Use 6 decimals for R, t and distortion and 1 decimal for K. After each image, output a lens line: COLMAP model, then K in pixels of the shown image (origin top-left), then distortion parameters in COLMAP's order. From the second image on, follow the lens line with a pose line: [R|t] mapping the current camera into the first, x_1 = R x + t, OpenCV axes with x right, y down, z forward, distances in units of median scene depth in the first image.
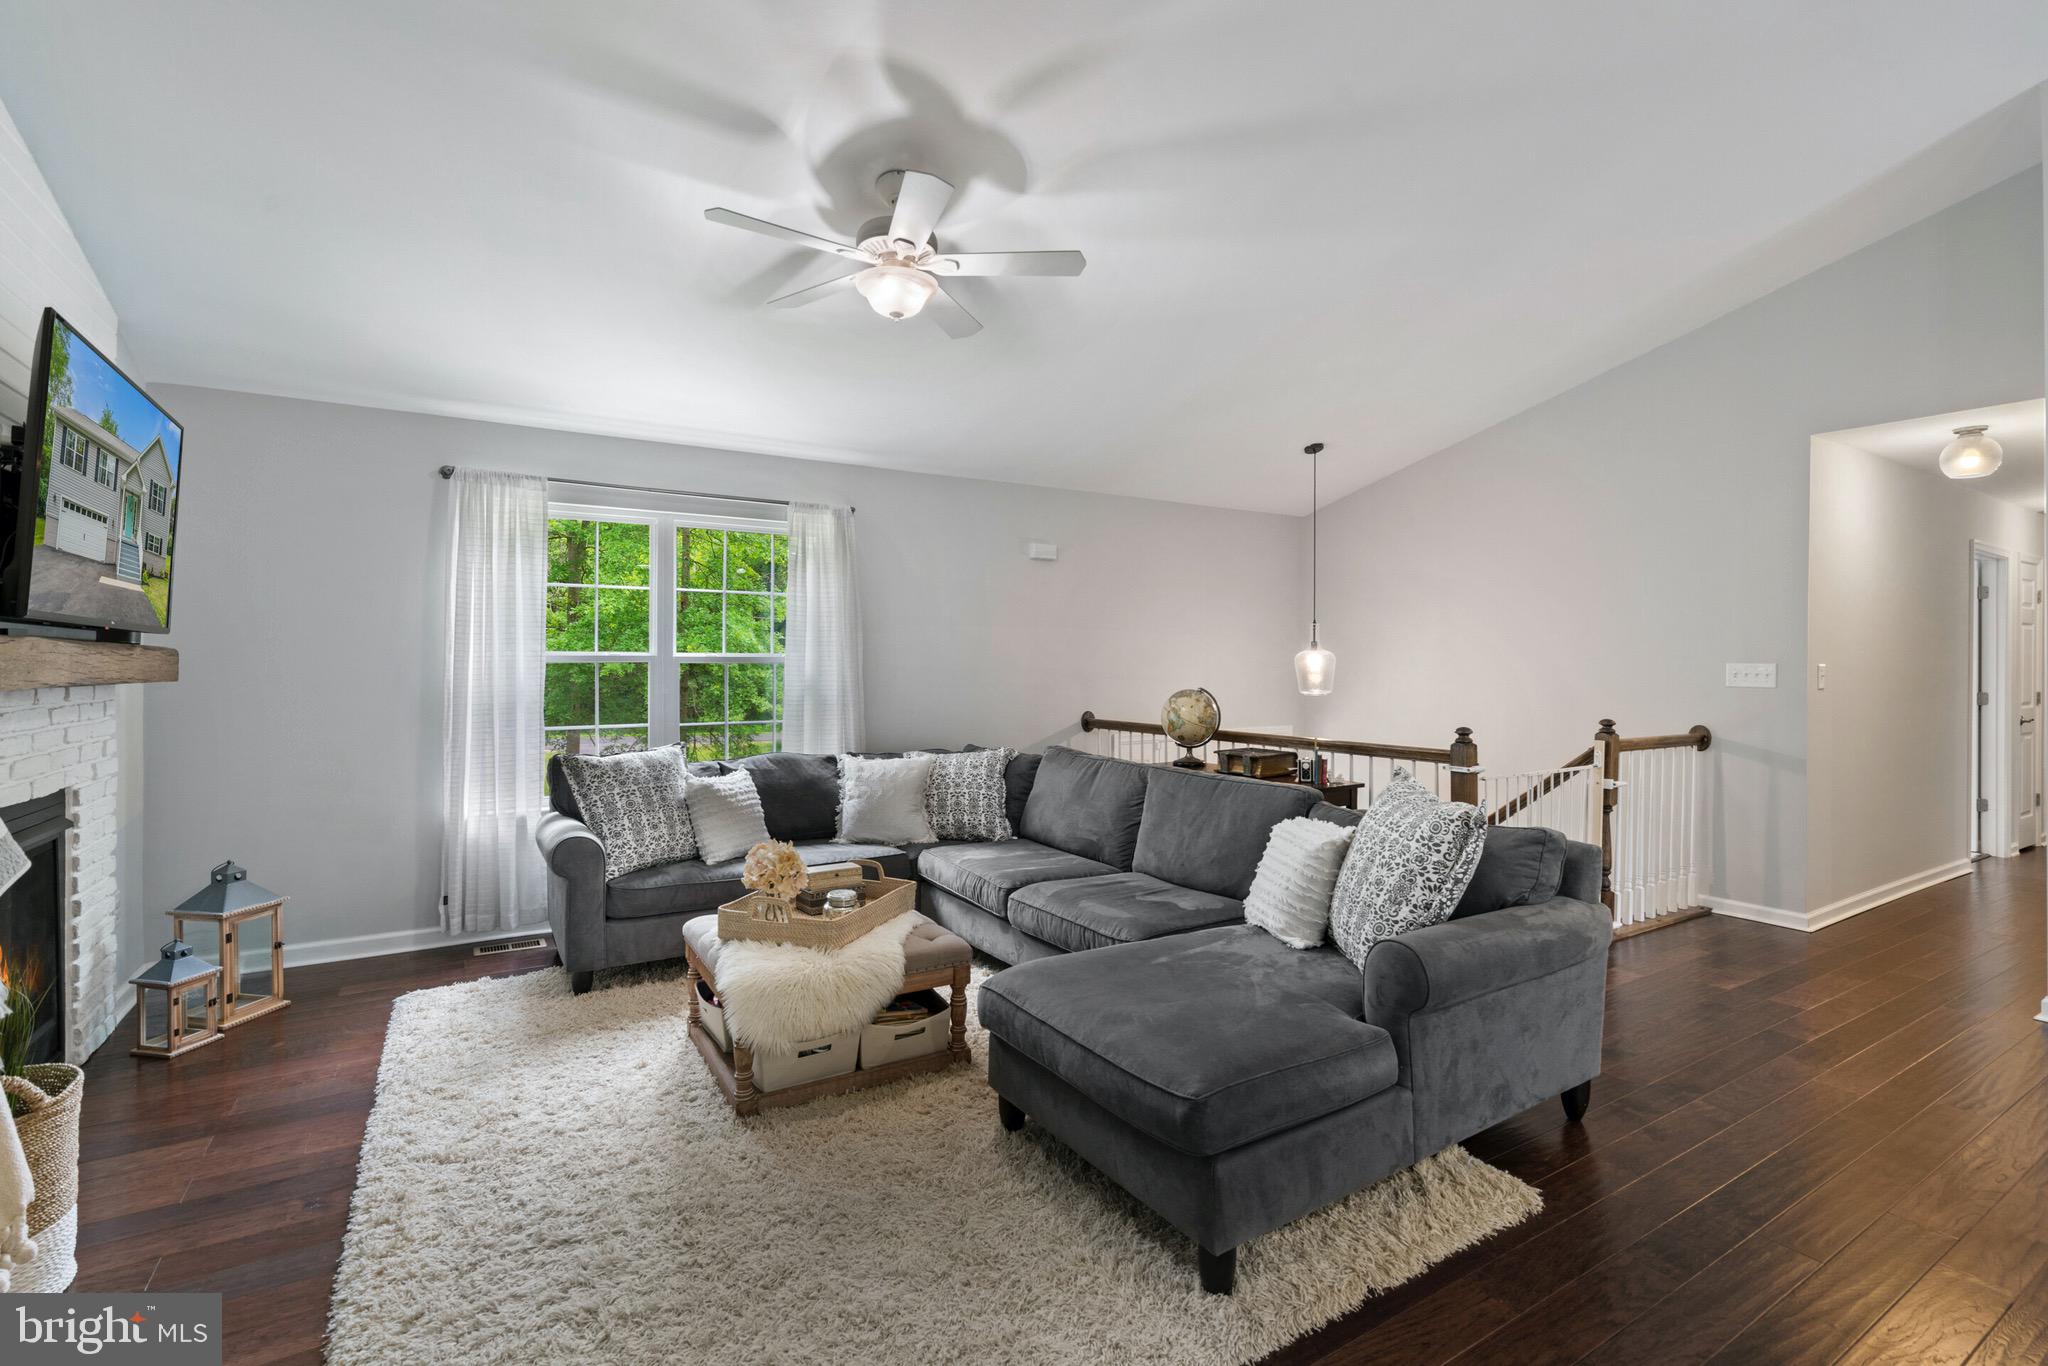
lens RADIAL K [[934.2, 0, 1037.2], [0, 934.2, 666.7], [0, 0, 1]] dist [-0.004195, -0.000080]
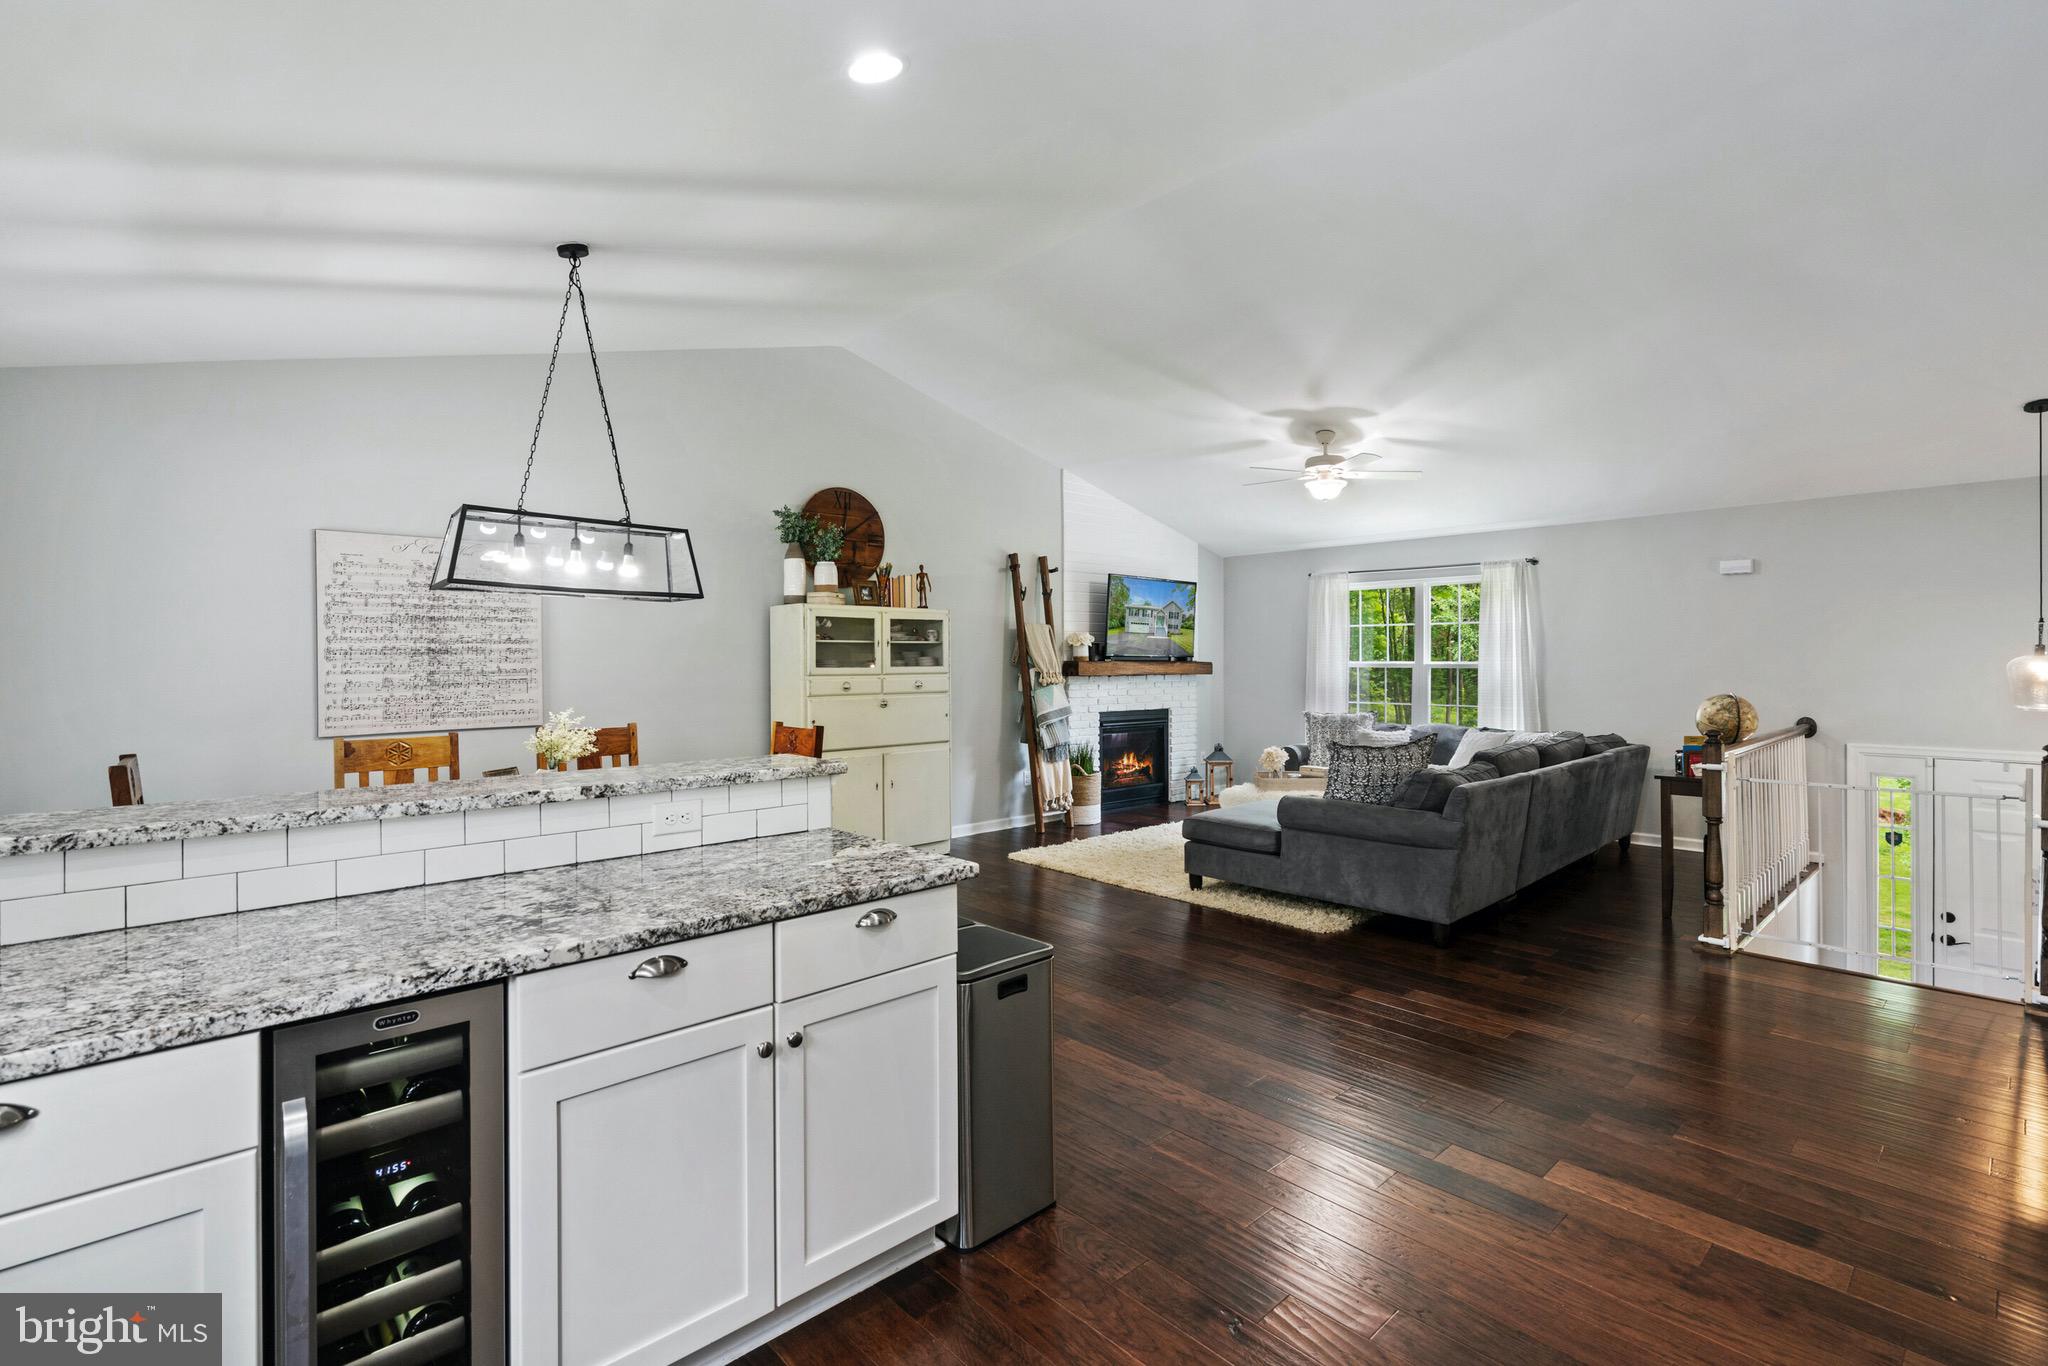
lens RADIAL K [[948.4, 0, 1020.8], [0, 948.4, 656.5], [0, 0, 1]] dist [-0.008021, 0.007203]
pose [[0.176966, -0.006457, -0.984196, 1.273863], [-0.001943, 0.999974, -0.006910, -0.012471], [0.984215, 0.003135, 0.176949, -0.015024]]
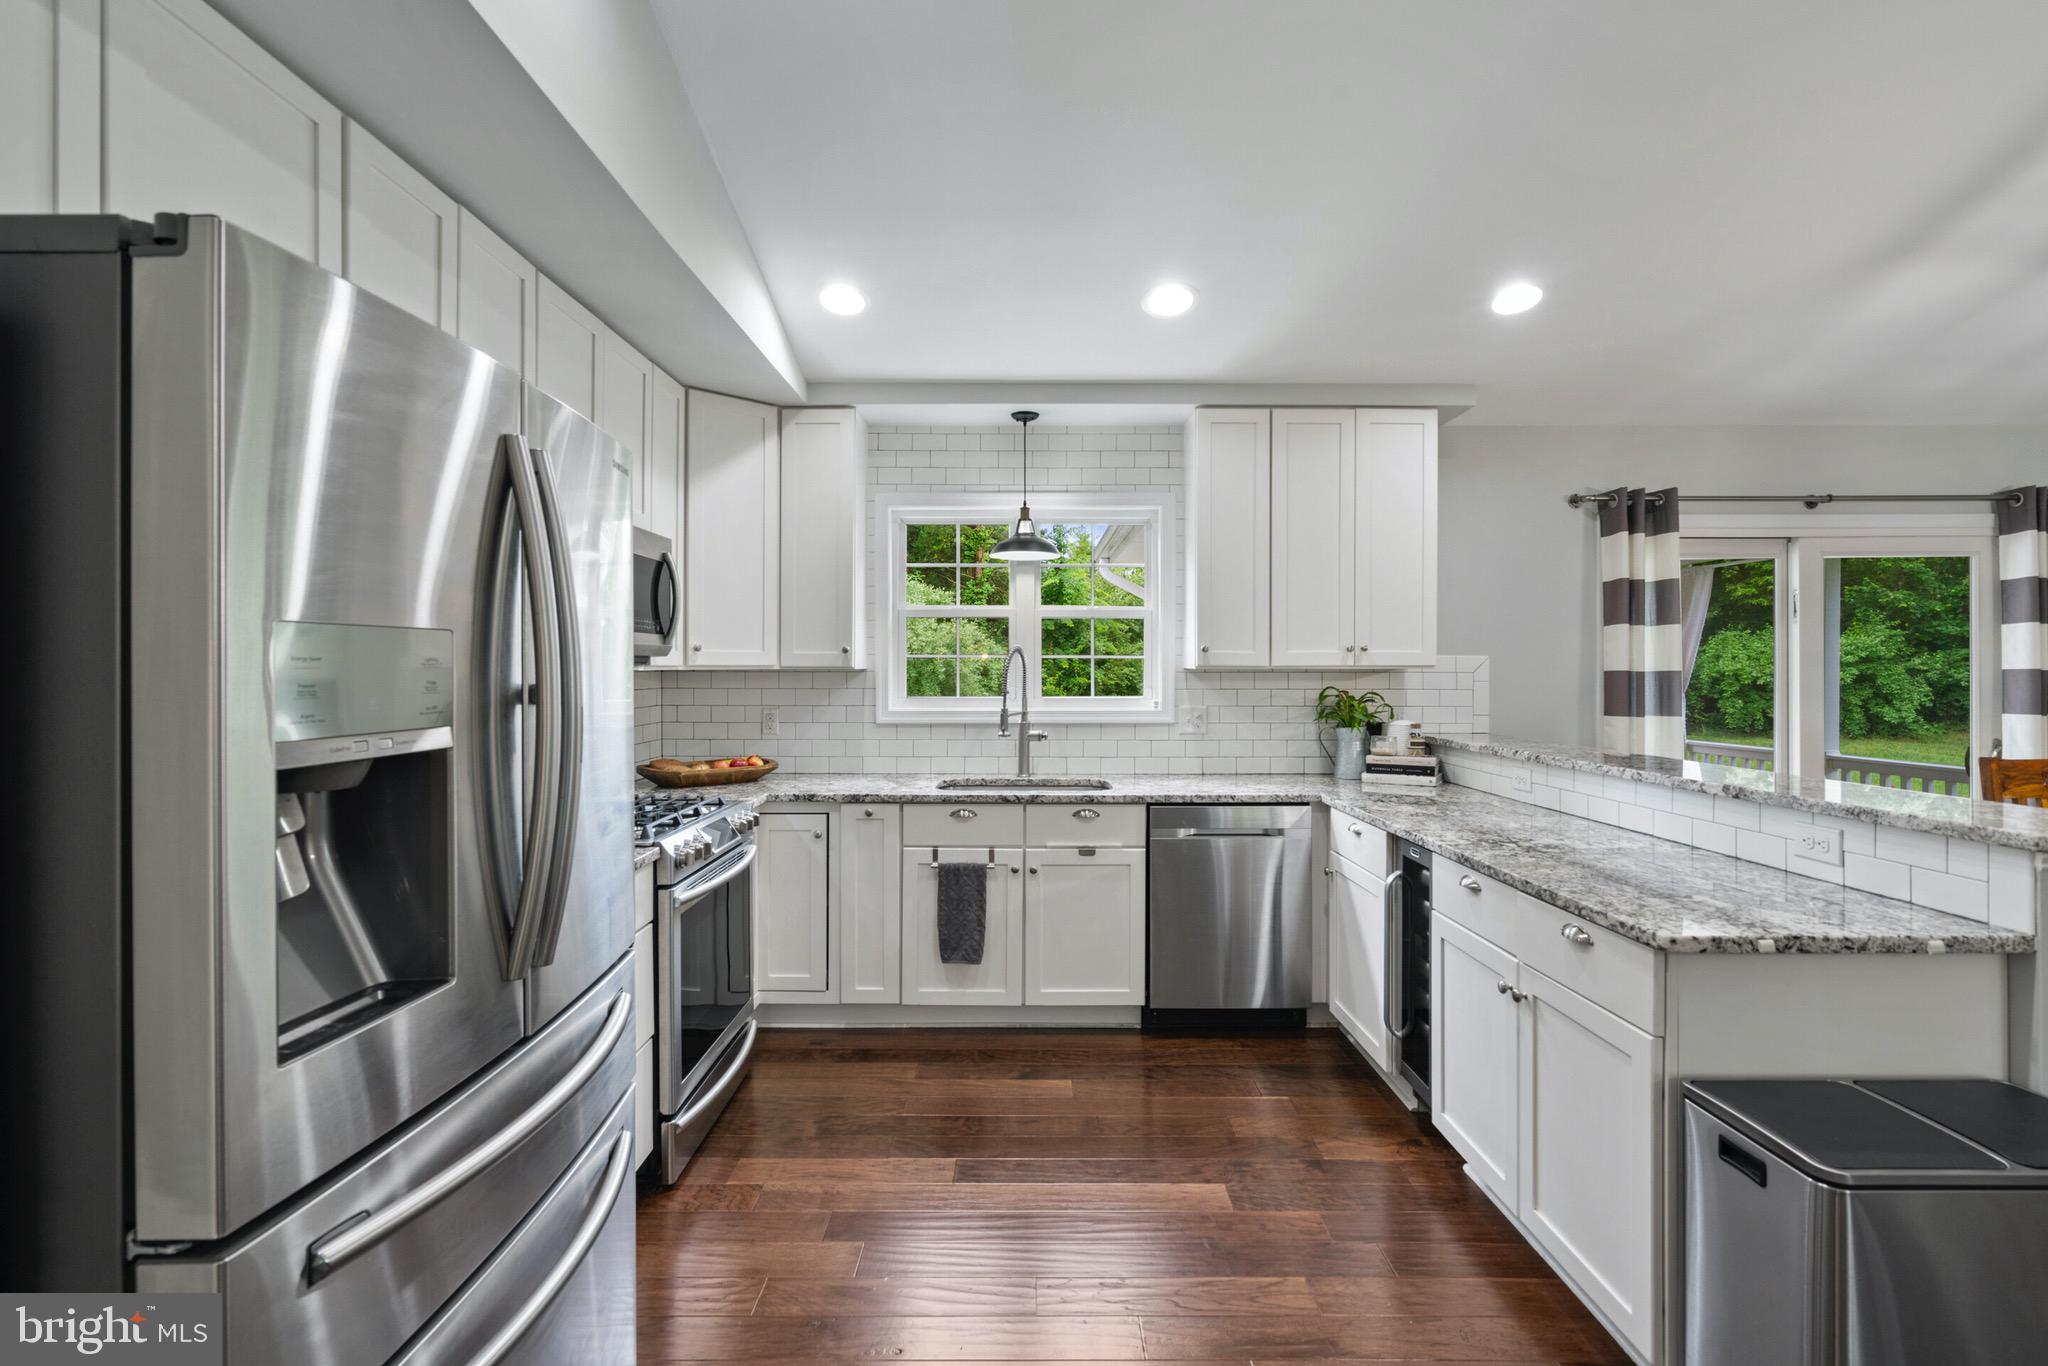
lens RADIAL K [[937.6, 0, 1029.1], [0, 937.6, 664.5], [0, 0, 1]] dist [-0.002812, 0.000297]
pose [[-0.844482, 0.001226, 0.535582, 0.795031], [0.001669, 0.999999, 0.000343, -0.015696], [-0.535581, 0.001184, -0.844483, 0.500829]]
